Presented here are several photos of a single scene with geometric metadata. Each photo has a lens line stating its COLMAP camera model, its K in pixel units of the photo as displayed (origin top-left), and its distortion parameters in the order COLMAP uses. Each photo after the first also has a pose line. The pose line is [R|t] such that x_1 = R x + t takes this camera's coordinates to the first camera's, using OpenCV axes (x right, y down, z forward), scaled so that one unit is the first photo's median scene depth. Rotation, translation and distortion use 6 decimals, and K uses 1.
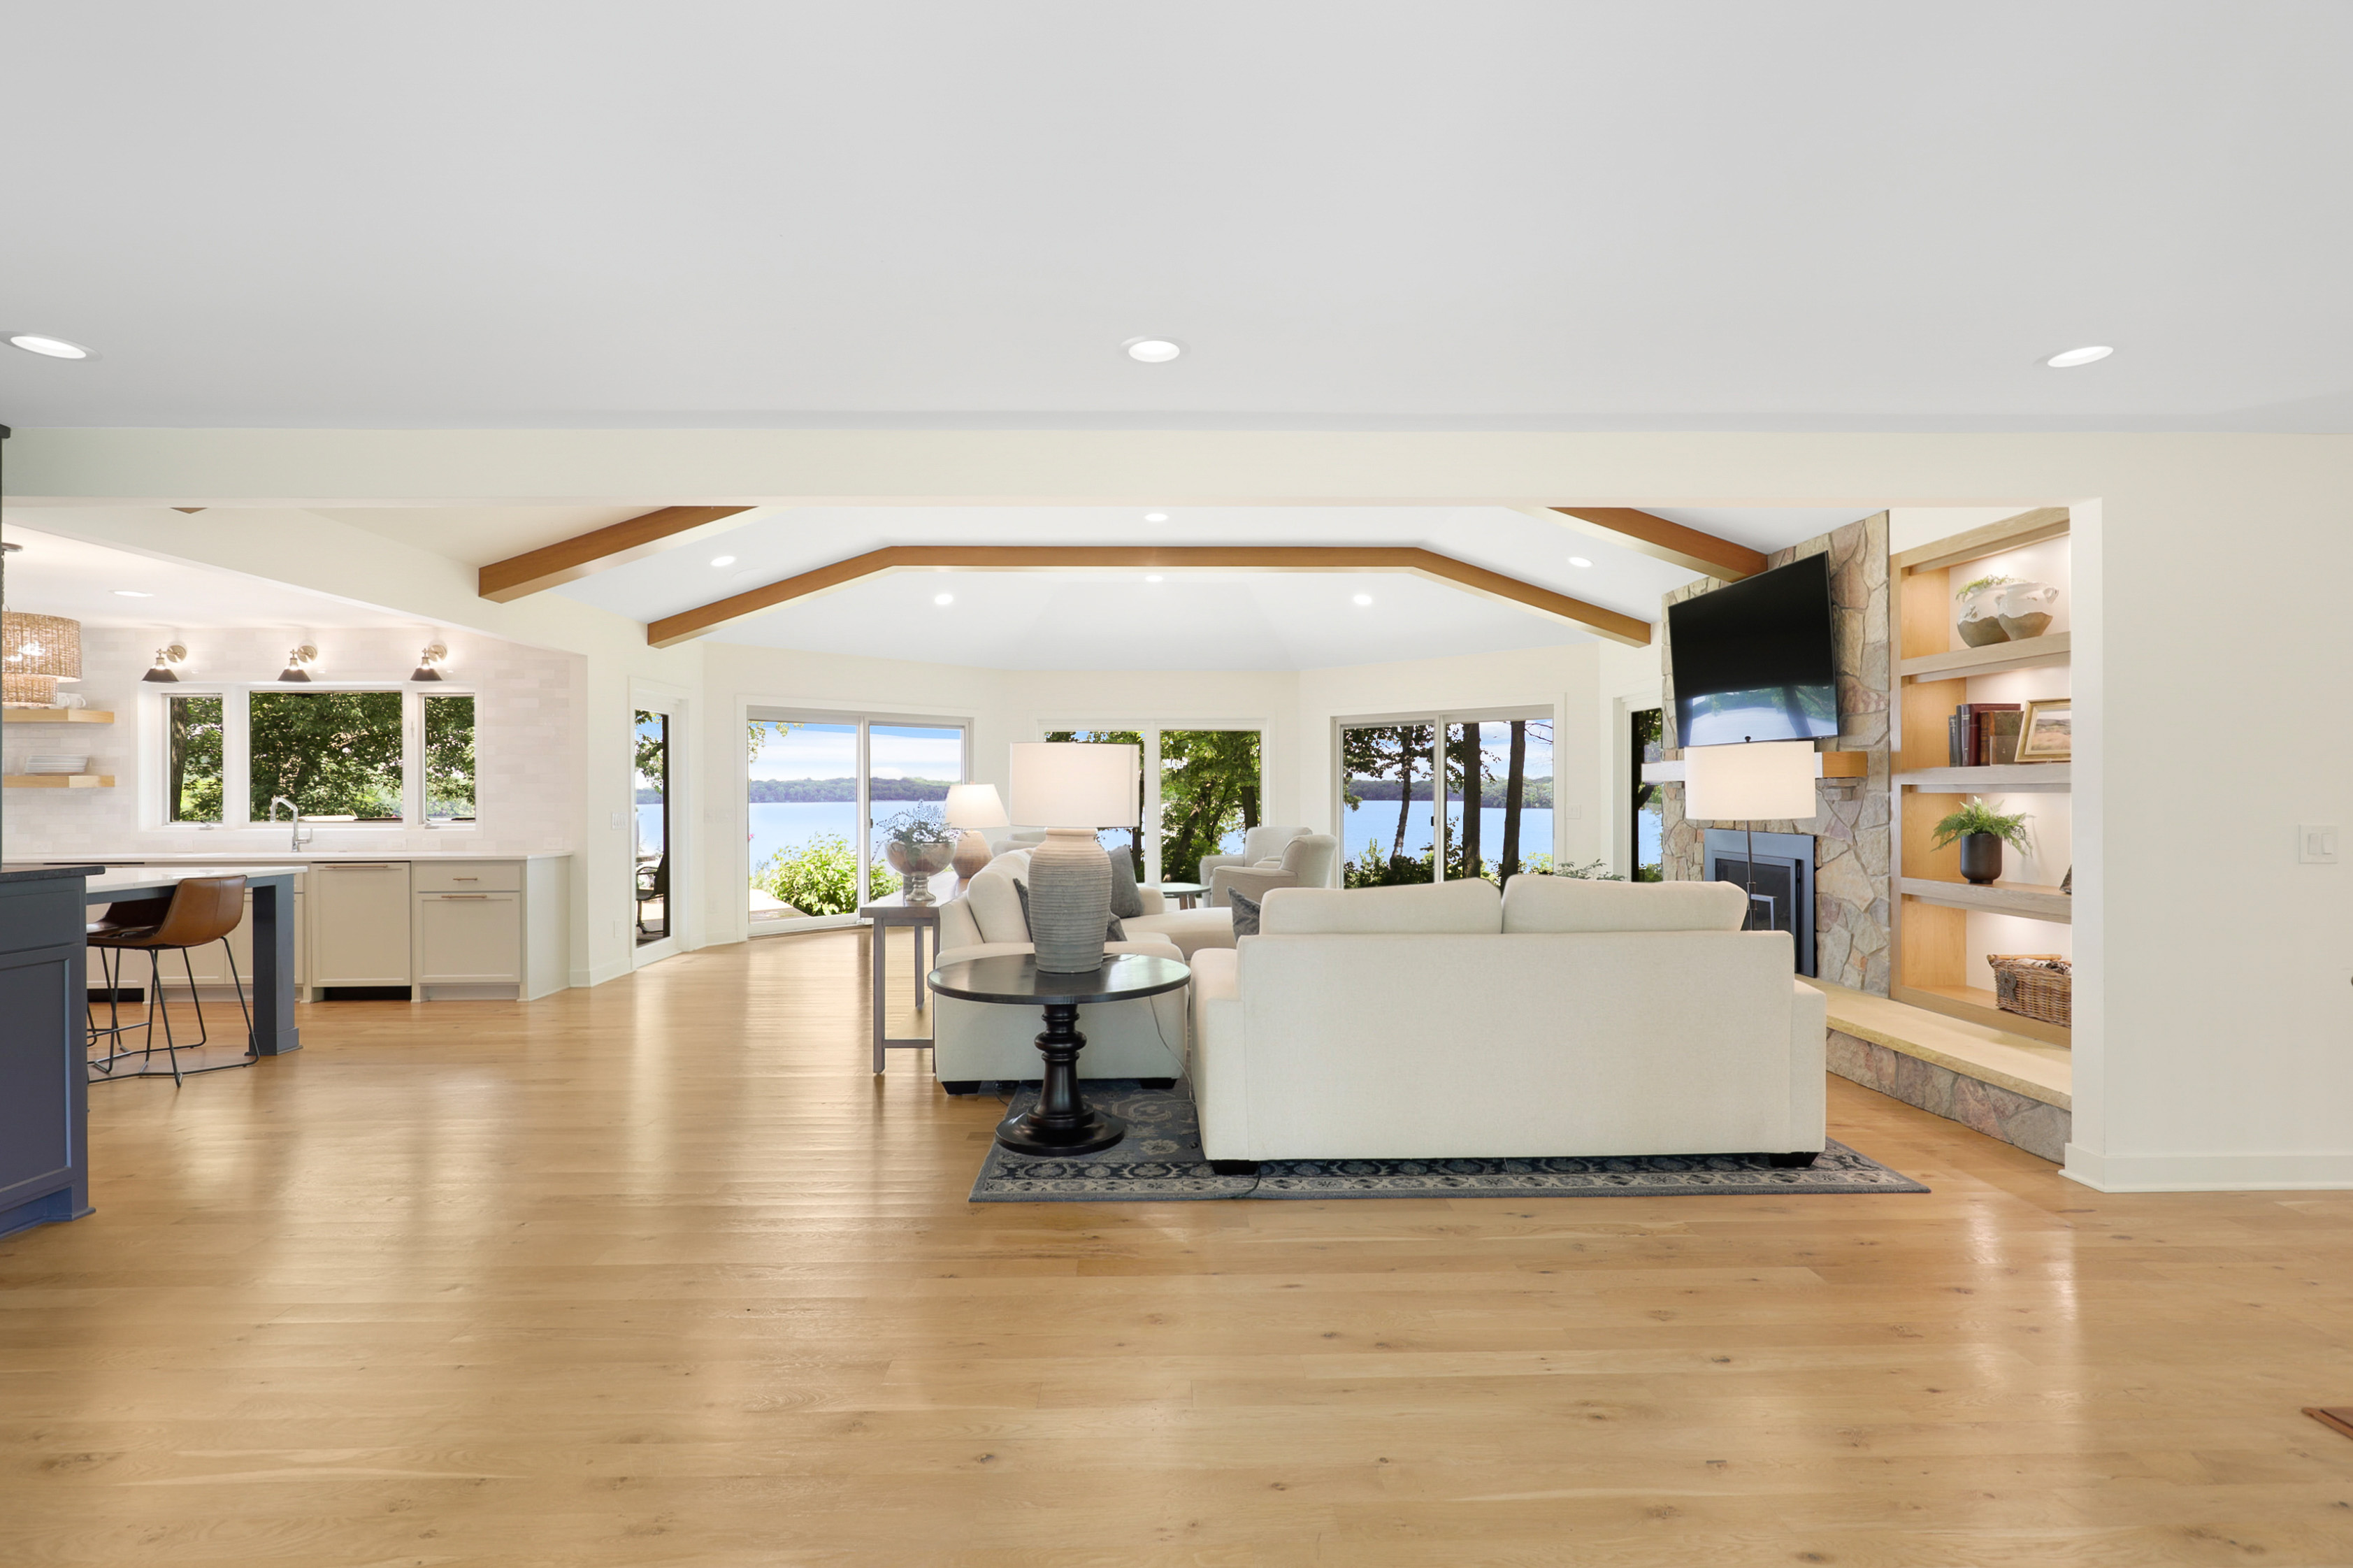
lens RADIAL K [[1081.4, 0, 1182.0], [0, 1081.4, 793.7], [0, 0, 1]] dist [0.000698, 0.000598]
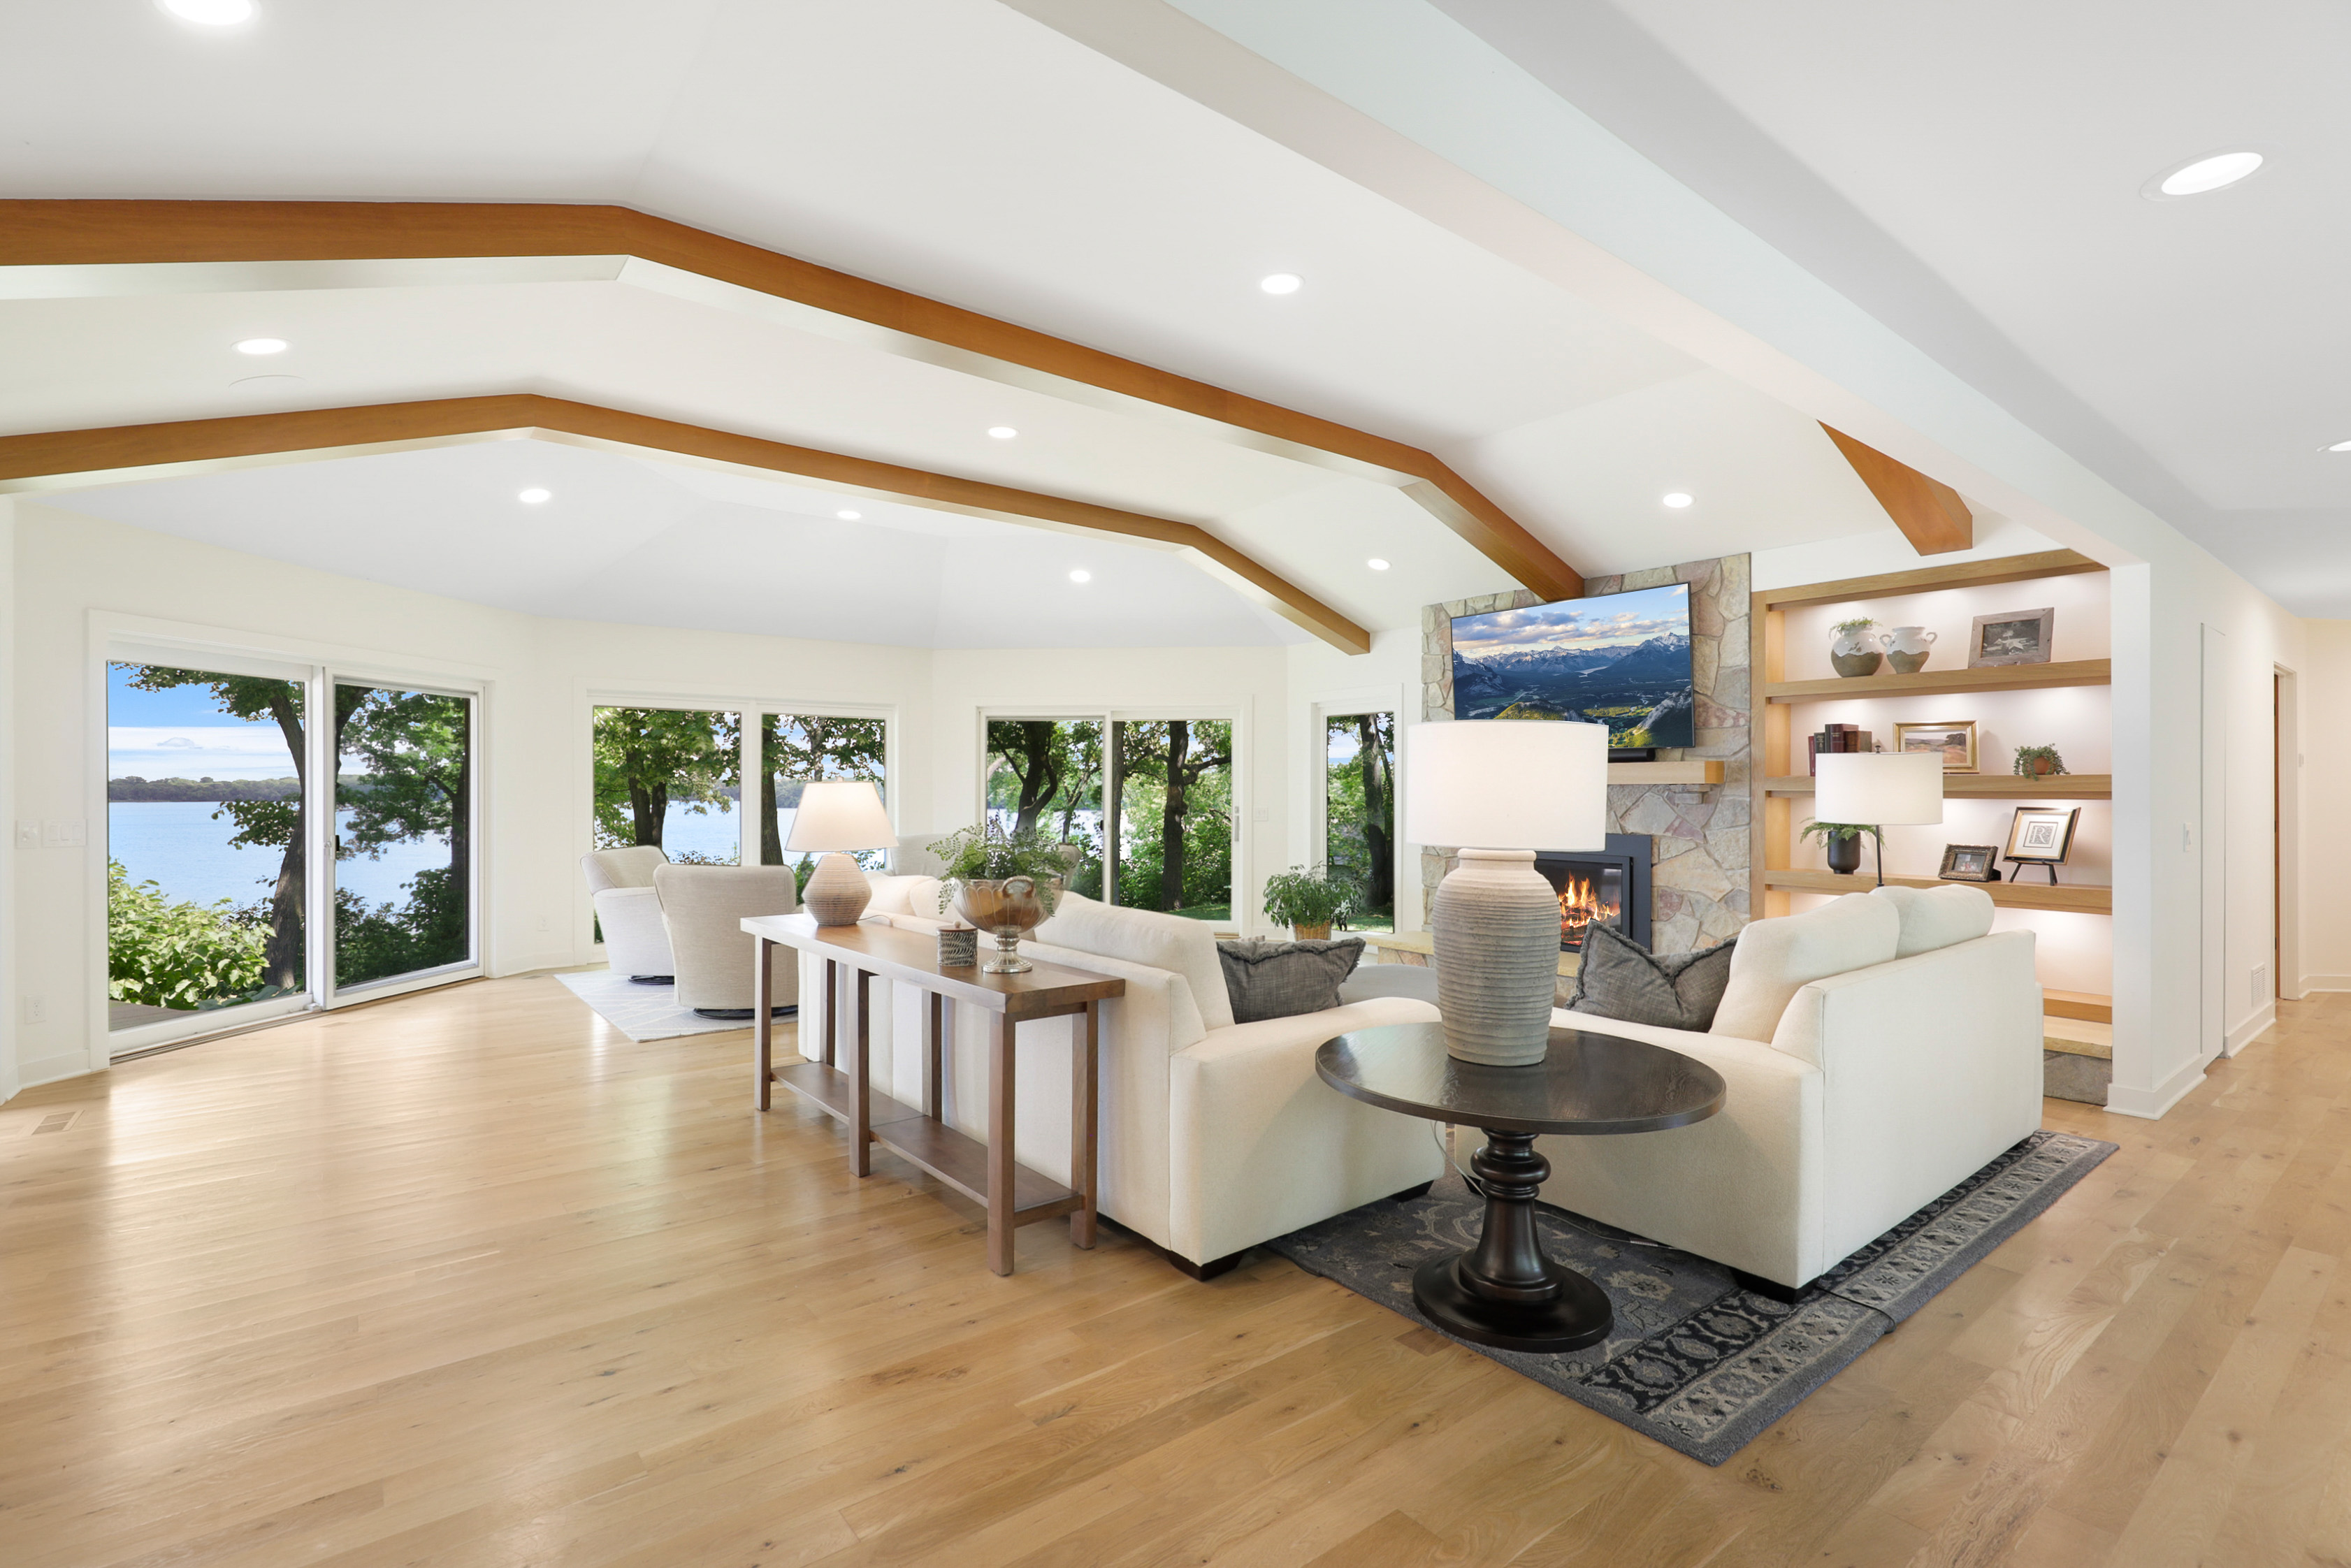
lens RADIAL K [[1077.2, 0, 1179.0], [0, 1077.2, 785.2], [0, 0, 1]] dist [-0.000655, 0.000013]
pose [[0.803327, 0.006359, 0.595504, -0.491145], [-0.002071, 0.999967, -0.007885, -0.003284], [-0.595534, 0.005101, 0.803314, 0.416285]]
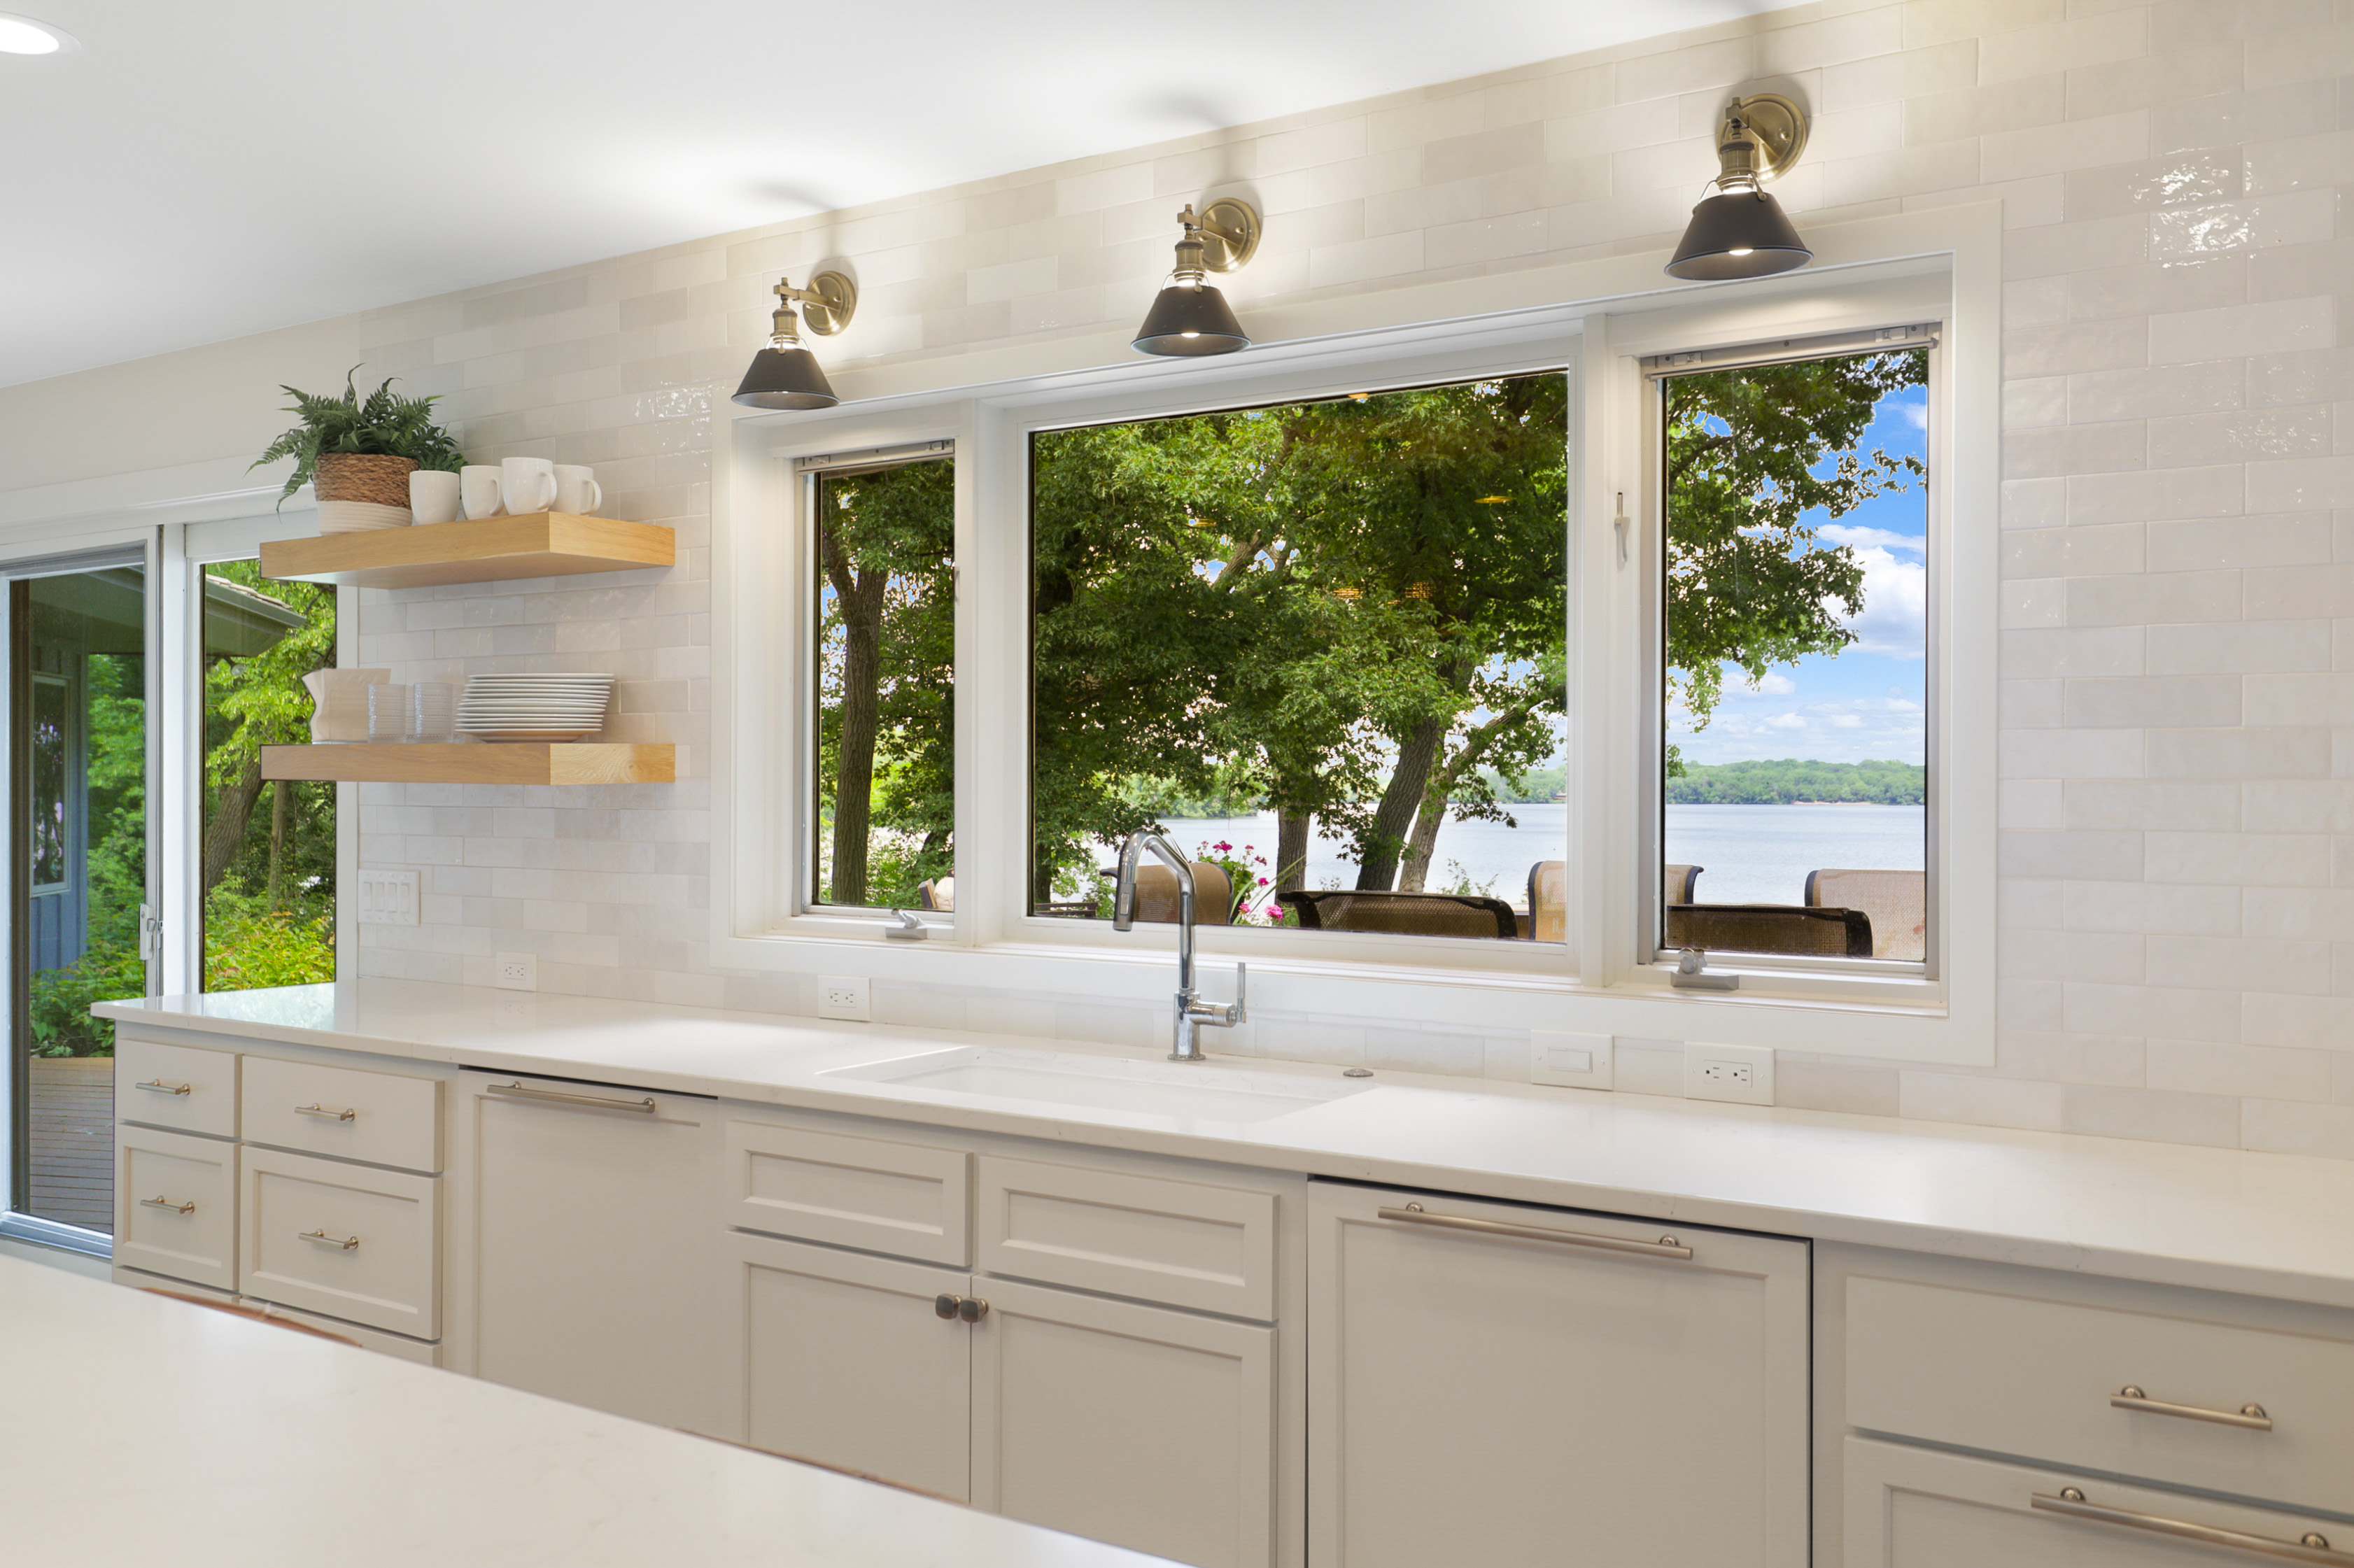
lens RADIAL K [[1901.4, 0, 1177.0], [0, 1901.4, 784.0], [0, 0, 1]] dist [0.001688, 0.000781]
pose [[0.831703, 0.007020, -0.555176, -0.753833], [-0.008318, 0.999965, 0.000184, -0.009320], [0.555158, 0.004465, 0.831733, 0.832162]]
